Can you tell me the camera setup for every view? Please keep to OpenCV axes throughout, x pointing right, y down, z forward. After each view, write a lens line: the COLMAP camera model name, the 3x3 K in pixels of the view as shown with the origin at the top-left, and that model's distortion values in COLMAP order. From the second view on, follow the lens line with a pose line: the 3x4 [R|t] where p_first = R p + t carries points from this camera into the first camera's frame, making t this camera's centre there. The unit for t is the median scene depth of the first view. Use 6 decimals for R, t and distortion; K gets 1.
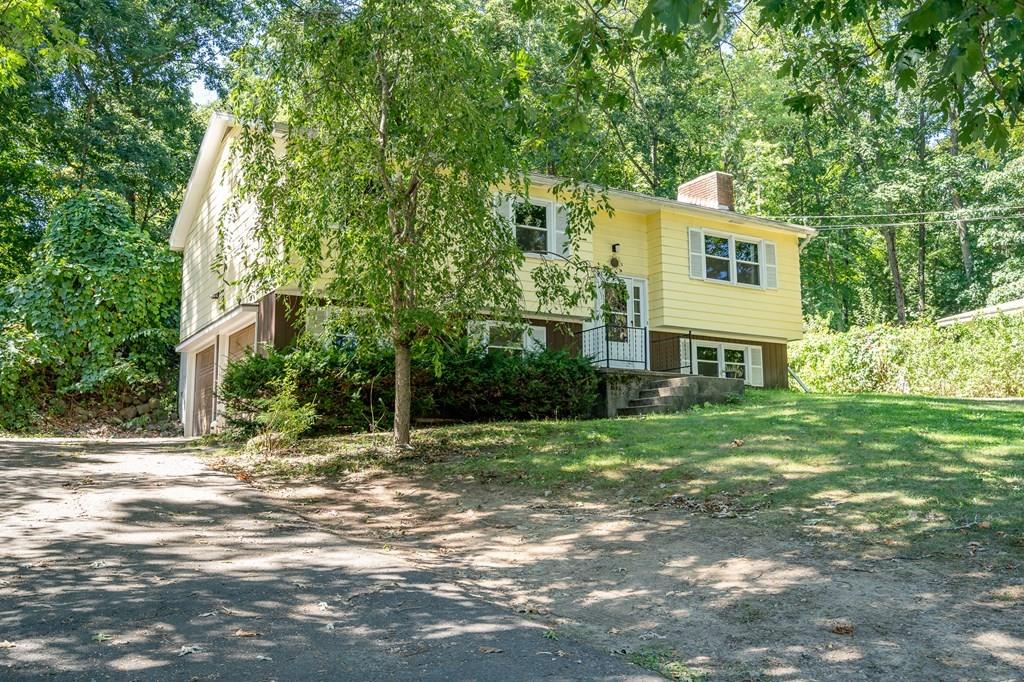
lens RADIAL K [[888.5, 0, 508.9], [0, 888.5, 336.6], [0, 0, 1]] dist [0.010515, 0.001462]
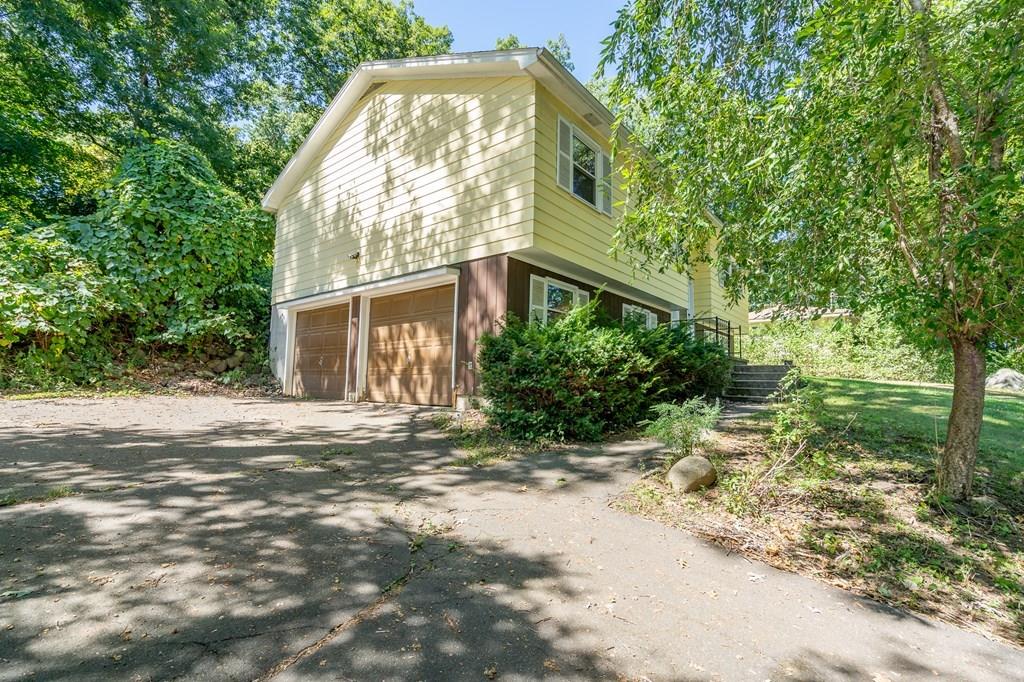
lens RADIAL K [[466.2, 0, 511.8], [0, 466.2, 337.6], [0, 0, 1]] dist [0.002143, 0.001696]
pose [[0.946161, 0.058801, 0.318310, -0.283203], [-0.075369, 0.996354, 0.039974, 0.008400], [-0.314799, -0.061813, 0.947143, 0.401837]]
